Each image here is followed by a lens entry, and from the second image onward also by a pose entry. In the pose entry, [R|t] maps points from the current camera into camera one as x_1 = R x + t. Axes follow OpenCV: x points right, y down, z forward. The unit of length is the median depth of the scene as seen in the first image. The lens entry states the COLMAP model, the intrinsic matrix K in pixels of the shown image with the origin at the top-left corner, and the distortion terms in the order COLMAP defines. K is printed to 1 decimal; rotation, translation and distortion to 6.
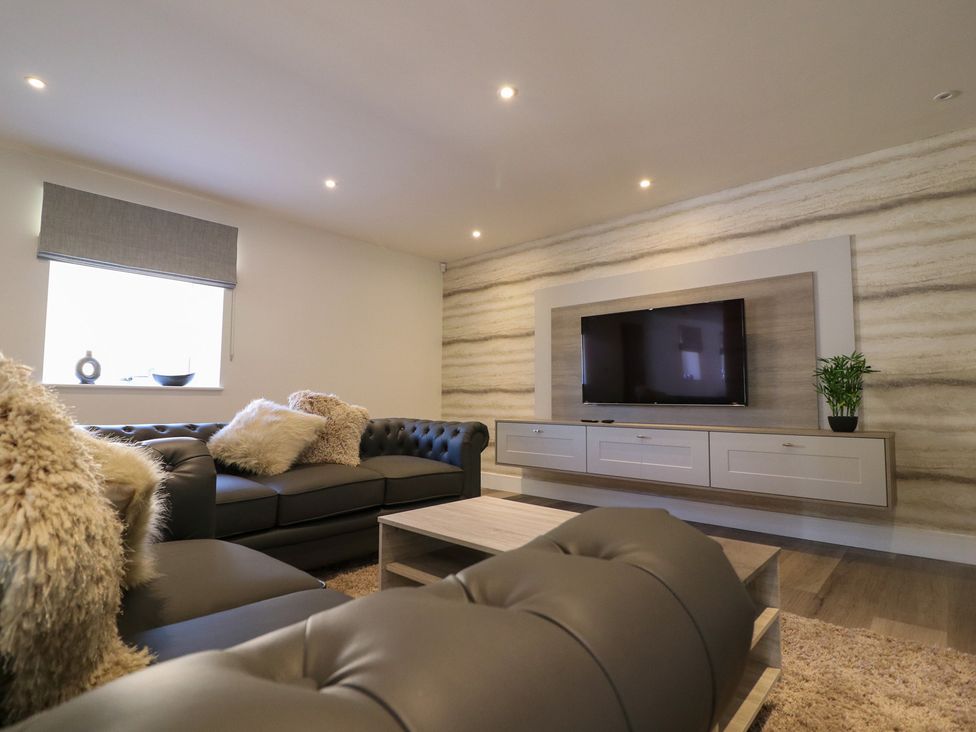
lens RADIAL K [[509.1, 0, 478.1], [0, 509.1, 367.1], [0, 0, 1]] dist [-0.002139, -0.007009]
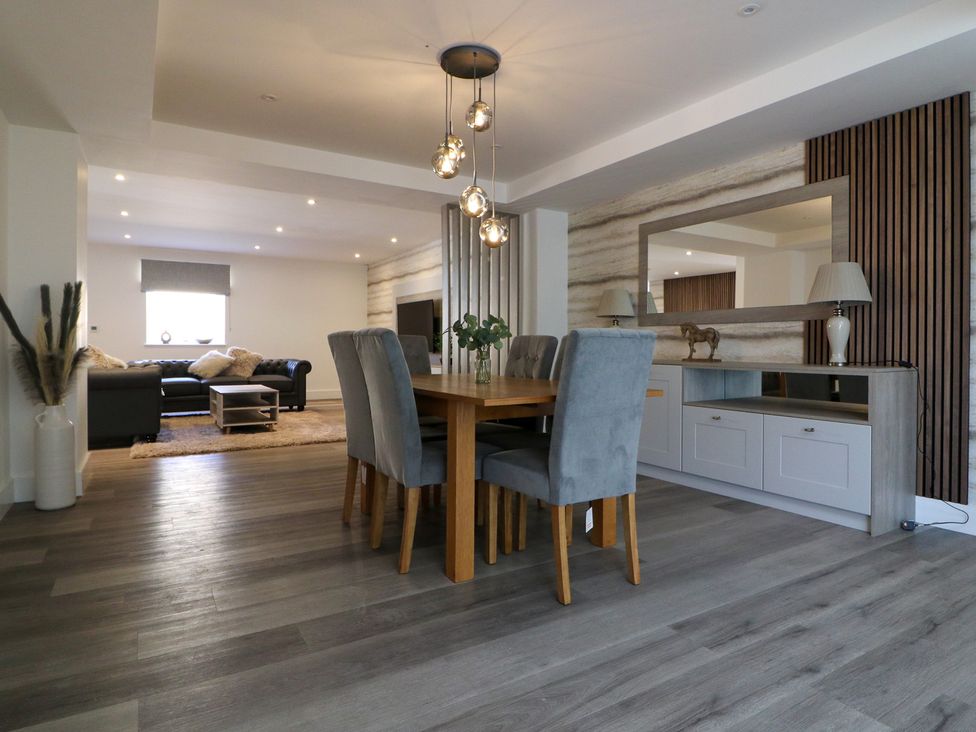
lens RADIAL K [[573.2, 0, 503.8], [0, 573.2, 352.1], [0, 0, 1]] dist [-0.003044, -0.000712]
pose [[0.966605, -0.000545, -0.256269, 1.218363], [0.019614, 0.997222, 0.071860, -0.076119], [0.255518, -0.074487, 0.963931, -0.980632]]
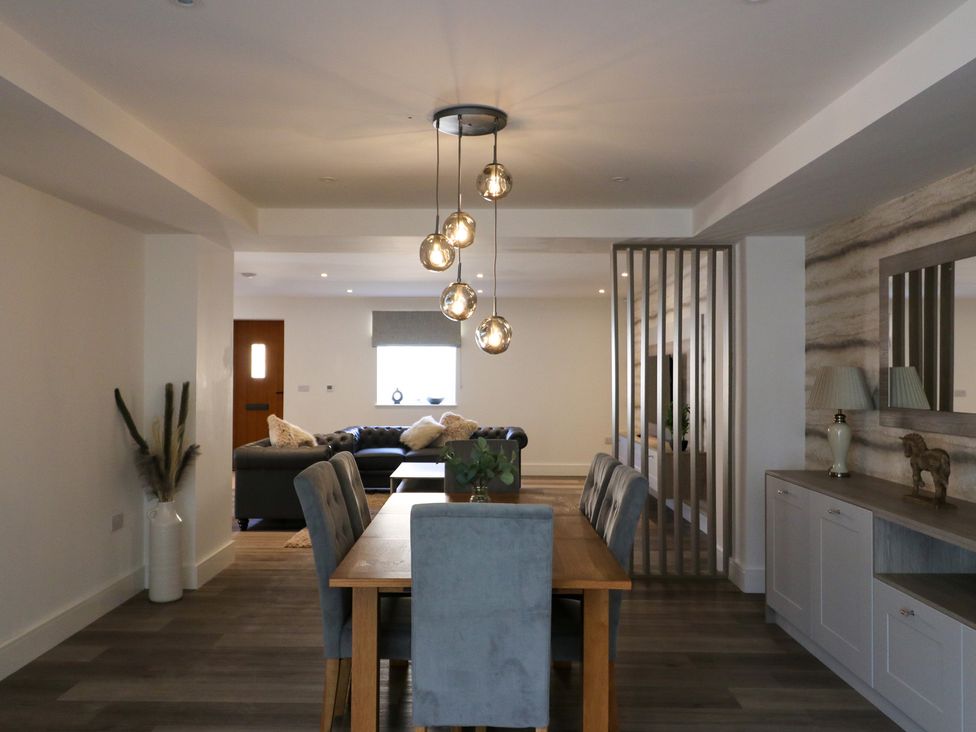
lens RADIAL K [[791.4, 0, 470.2], [0, 791.4, 366.3], [0, 0, 1]] dist [-0.001395, -0.002322]
pose [[0.671457, -0.013349, -0.740923, 1.595191], [0.050809, 0.998314, 0.028059, -0.171358], [0.739299, -0.056486, 0.671004, -0.805565]]
